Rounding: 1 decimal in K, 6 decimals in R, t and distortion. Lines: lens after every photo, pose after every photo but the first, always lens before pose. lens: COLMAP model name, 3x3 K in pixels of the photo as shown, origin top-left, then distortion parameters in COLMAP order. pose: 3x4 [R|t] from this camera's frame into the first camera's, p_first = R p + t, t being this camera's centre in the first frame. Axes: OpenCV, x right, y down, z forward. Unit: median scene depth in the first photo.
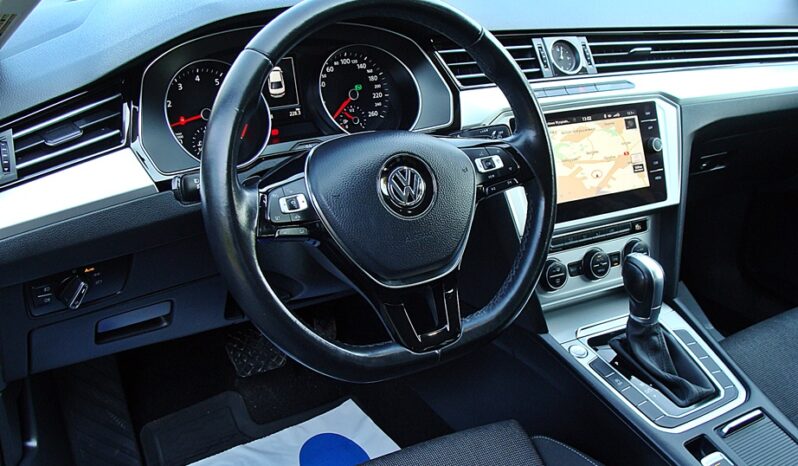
lens RADIAL K [[907.1, 0, 420.9], [0, 907.1, 234.5], [0, 0, 1]] dist [-0.208216, 0.221523]
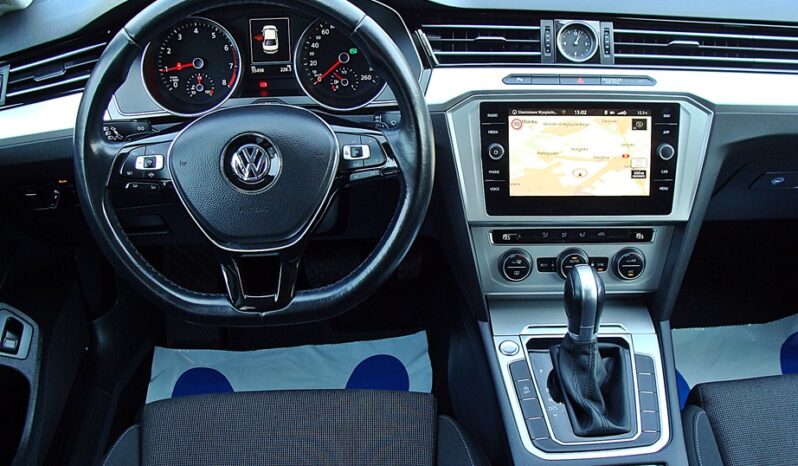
lens RADIAL K [[907.1, 0, 420.9], [0, 907.1, 234.5], [0, 0, 1]] dist [-0.208216, 0.221523]
pose [[0.870821, 0.218182, -0.440531, 0.478027], [-0.163029, 0.973575, 0.159914, -0.127352], [0.463780, -0.067437, 0.883380, 0.090010]]
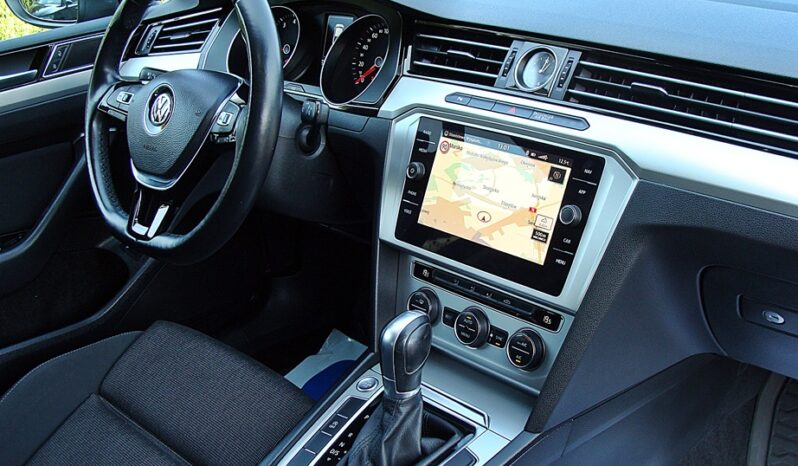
lens RADIAL K [[907.1, 0, 420.9], [0, 907.1, 234.5], [0, 0, 1]] dist [-0.208216, 0.221523]
pose [[0.245239, 0.327637, -0.912421, 0.907361], [-0.329898, 0.913197, 0.239247, -0.223442], [0.911606, 0.242333, 0.332038, 0.690077]]
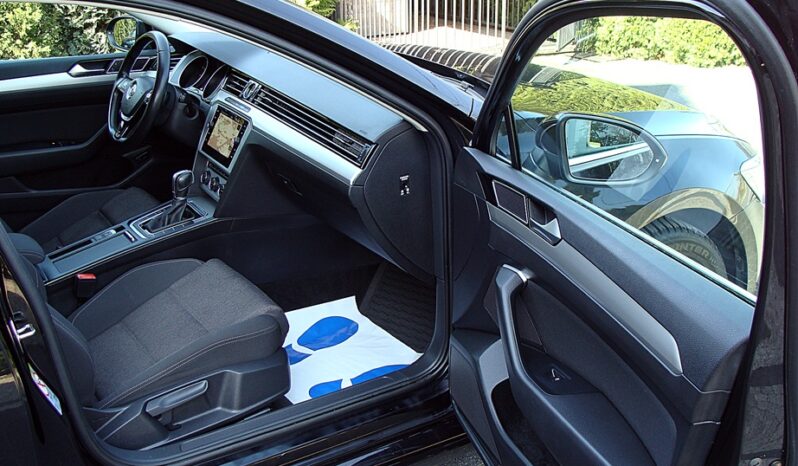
lens RADIAL K [[907.1, 0, 420.9], [0, 907.1, 234.5], [0, 0, 1]] dist [-0.208216, 0.221523]
pose [[0.018553, 0.293958, -0.955638, 2.282993], [-0.437552, 0.861804, 0.256600, -0.625024], [0.899002, 0.413380, 0.144610, 1.206281]]
